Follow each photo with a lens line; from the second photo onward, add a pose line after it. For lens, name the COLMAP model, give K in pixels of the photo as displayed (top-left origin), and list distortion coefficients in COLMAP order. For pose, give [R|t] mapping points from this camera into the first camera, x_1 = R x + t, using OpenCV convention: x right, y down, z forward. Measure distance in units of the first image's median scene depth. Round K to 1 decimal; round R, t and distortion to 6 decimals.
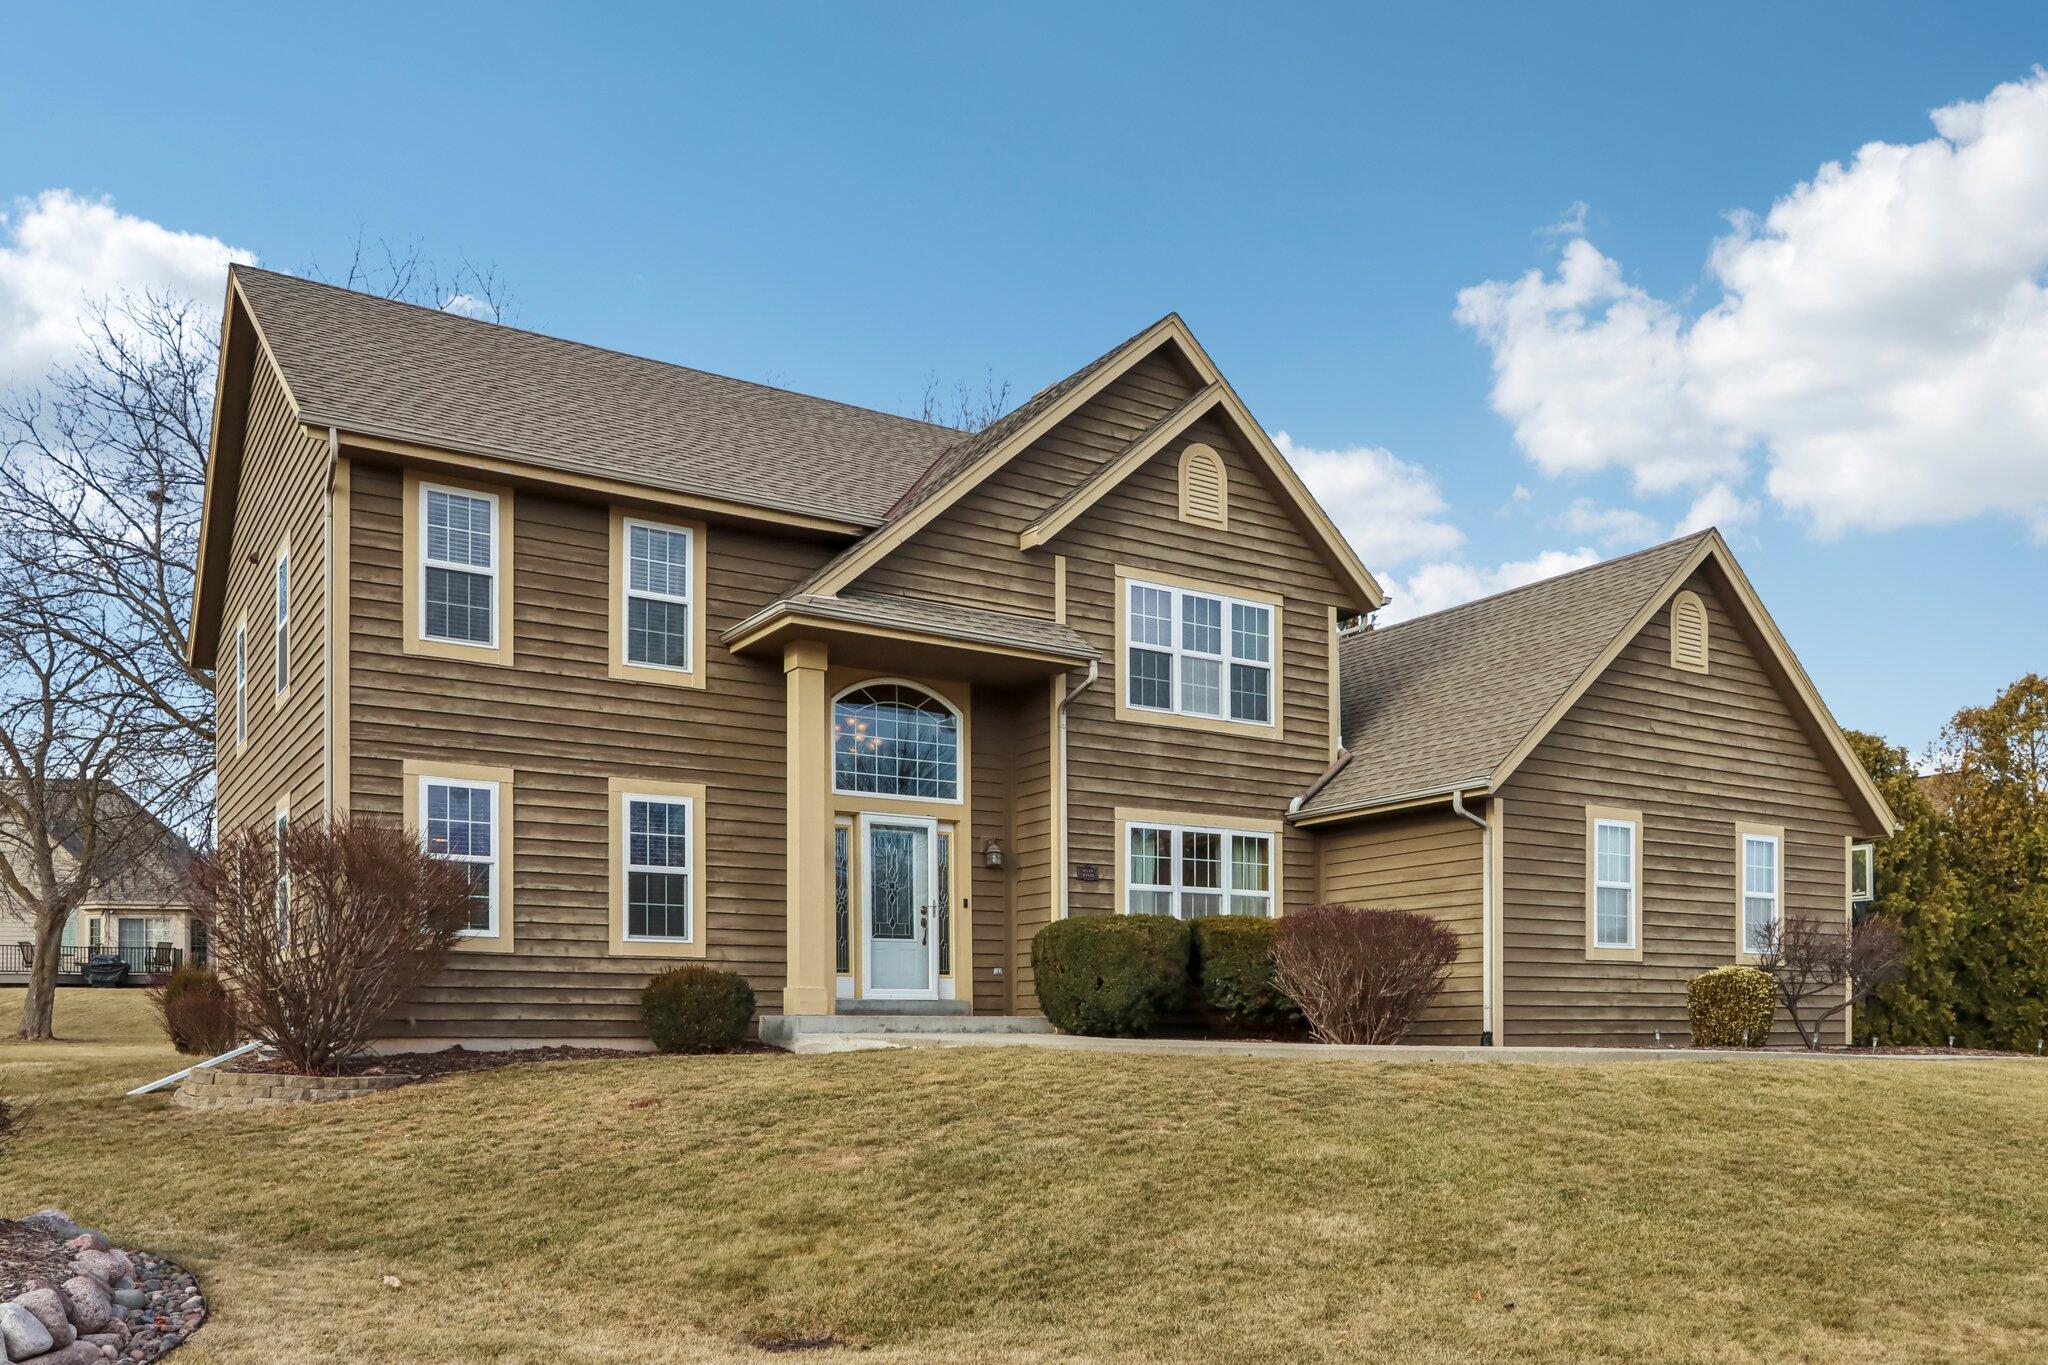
lens RADIAL K [[1596.0, 0, 993.1], [0, 1596.0, 1026.6], [0, 0, 1]] dist [-0.000333, 0.002650]
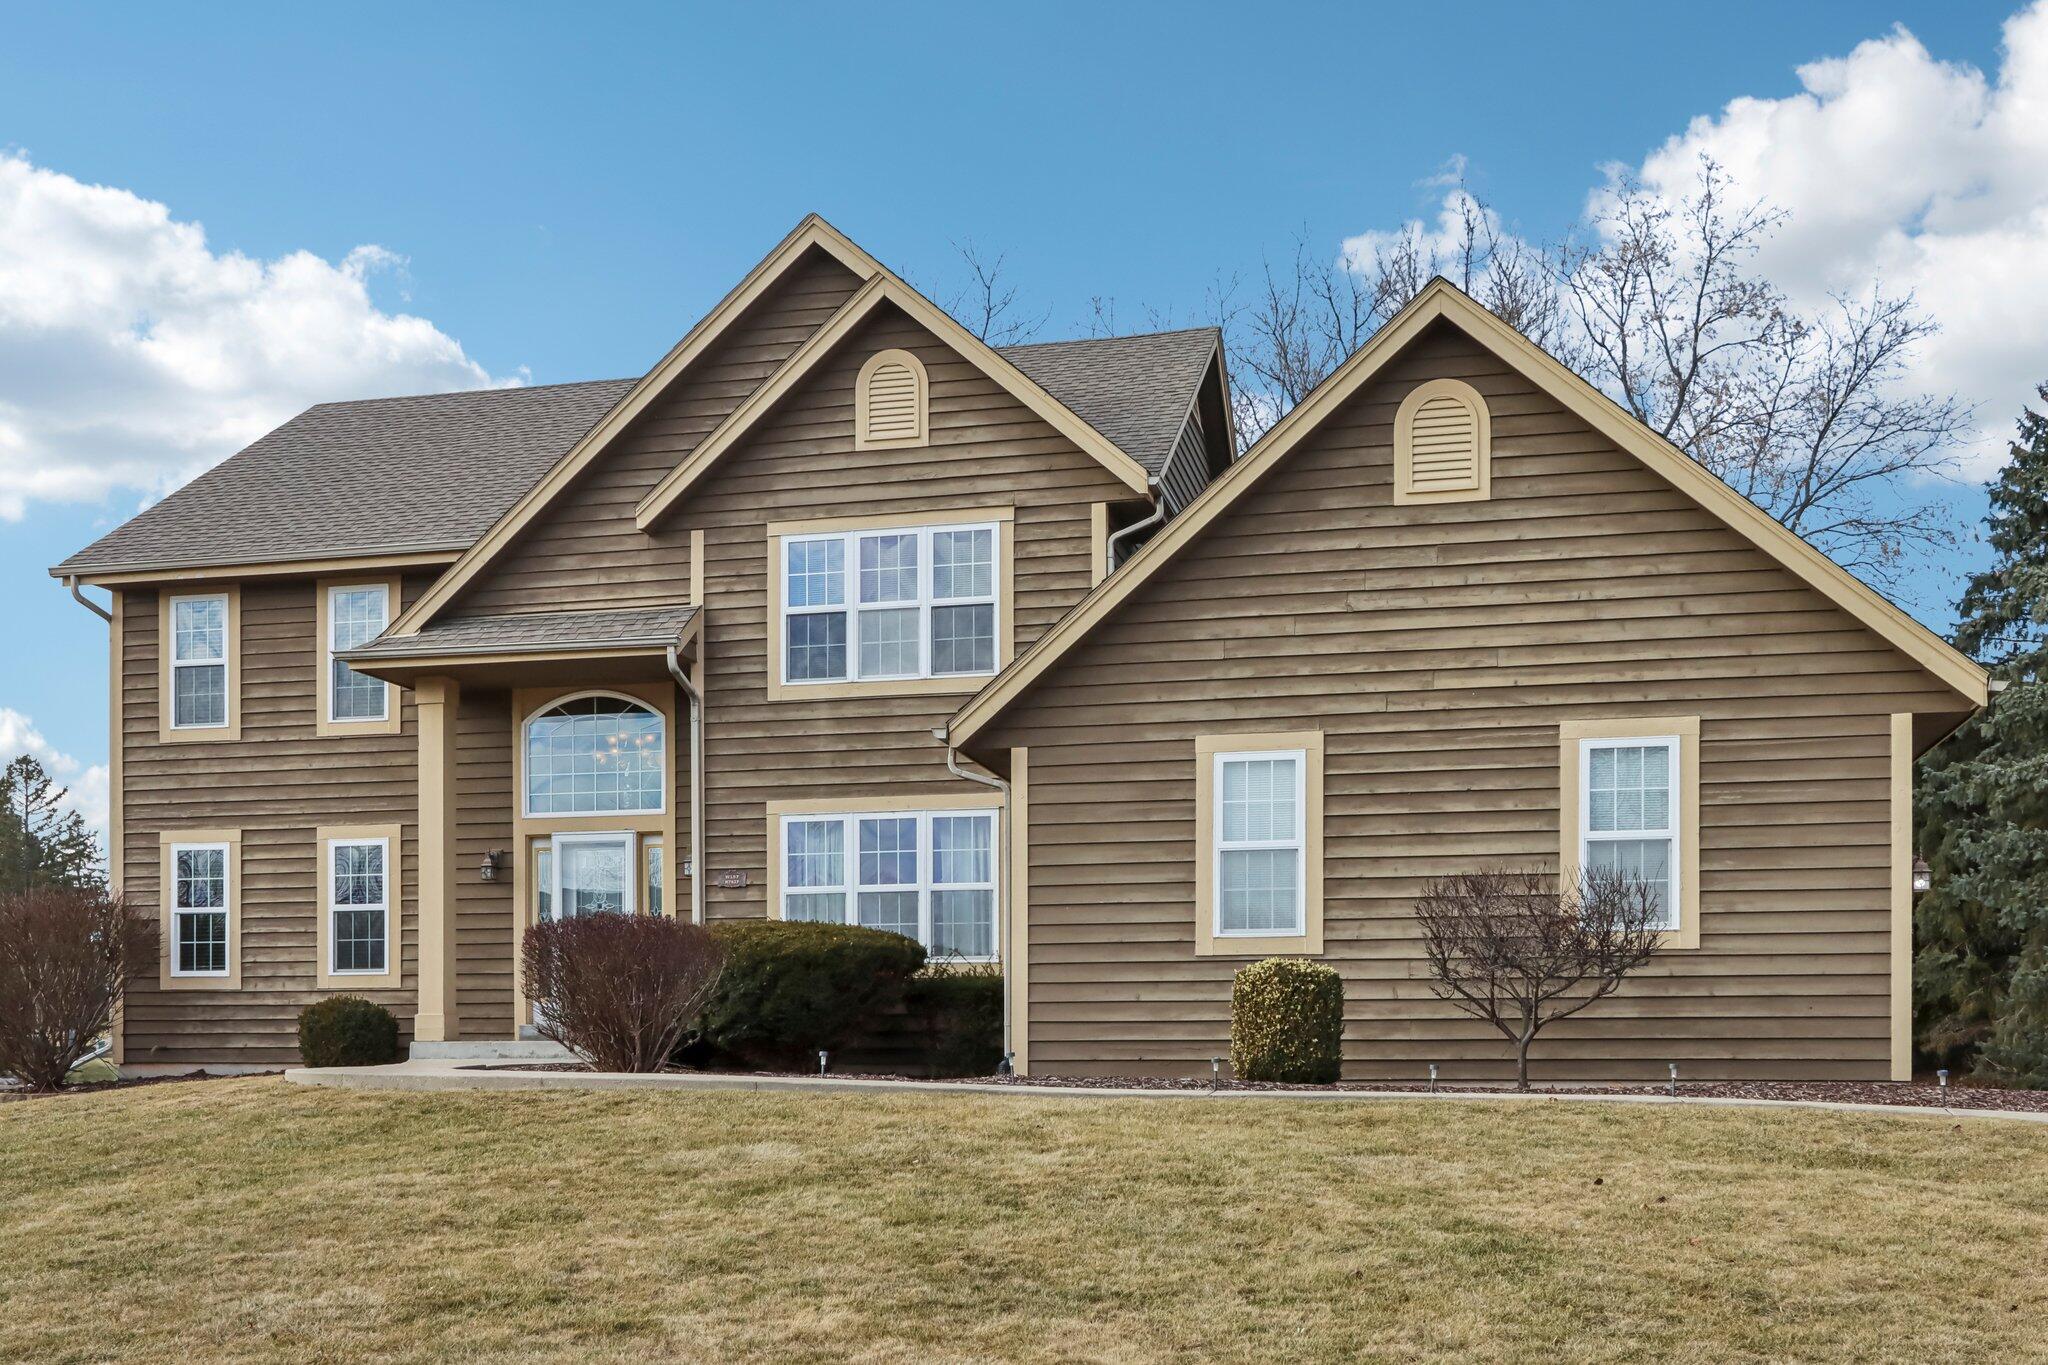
lens RADIAL K [[1975.9, 0, 943.6], [0, 1975.9, 1073.2], [0, 0, 1]] dist [0.001852, 0.005289]
pose [[0.705999, 0.004820, -0.708197, 0.913497], [0.001819, 0.999961, 0.008618, 0.002456], [0.708211, -0.007373, 0.705963, 0.302296]]
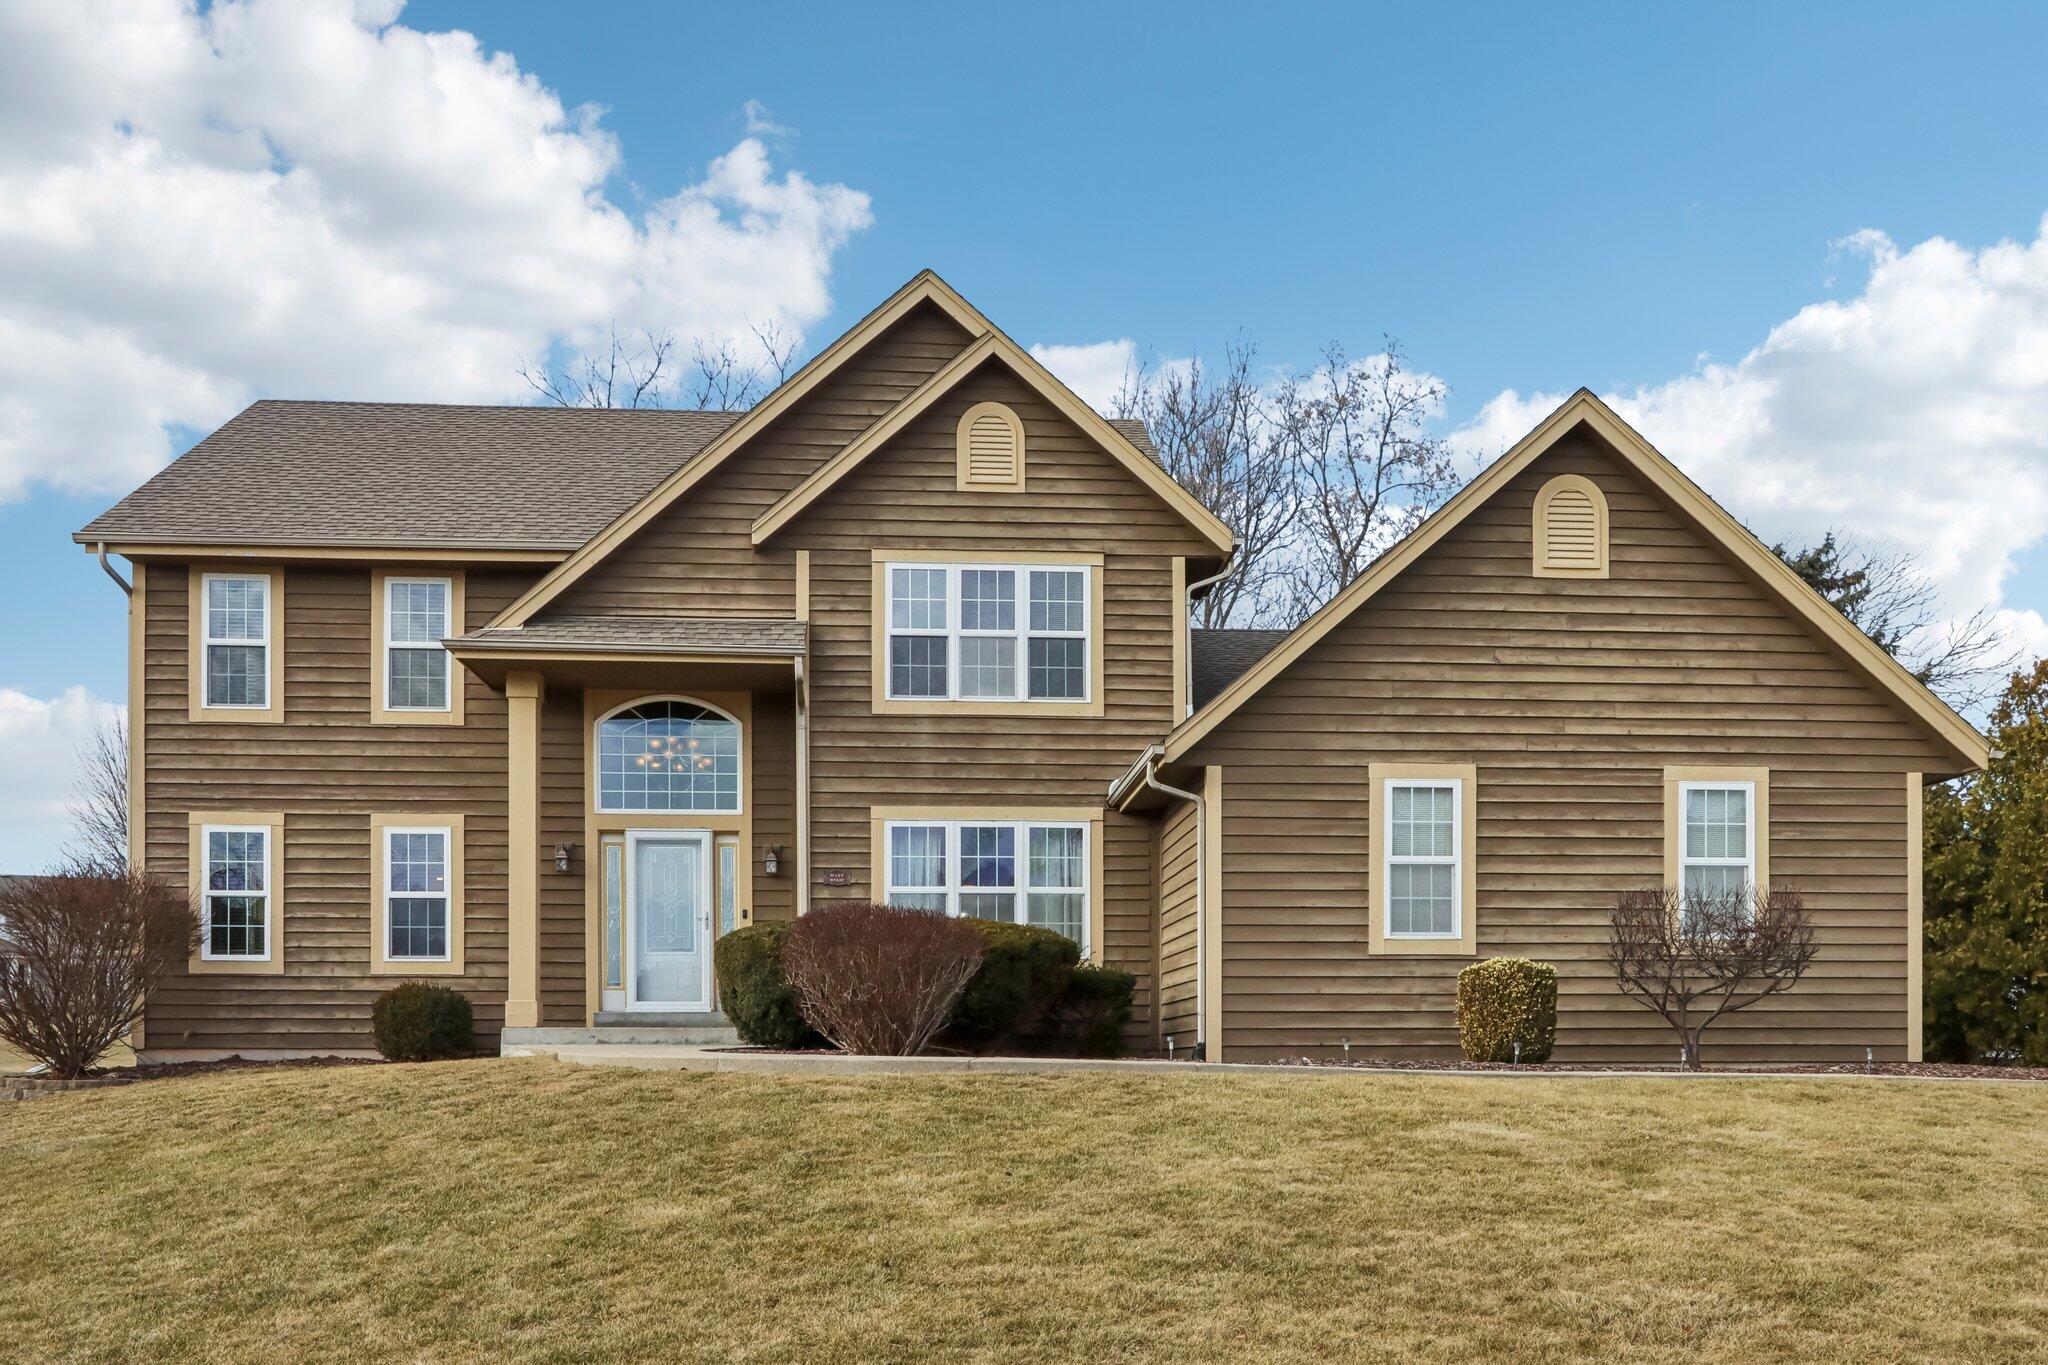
lens RADIAL K [[1651.8, 0, 957.5], [0, 1651.8, 1051.0], [0, 0, 1]] dist [-0.002591, 0.007243]
pose [[0.880934, 0.001102, -0.473238, 0.585091], [0.000426, 0.999995, 0.003123, 0.004489], [0.473239, -0.002953, 0.880929, 0.161005]]
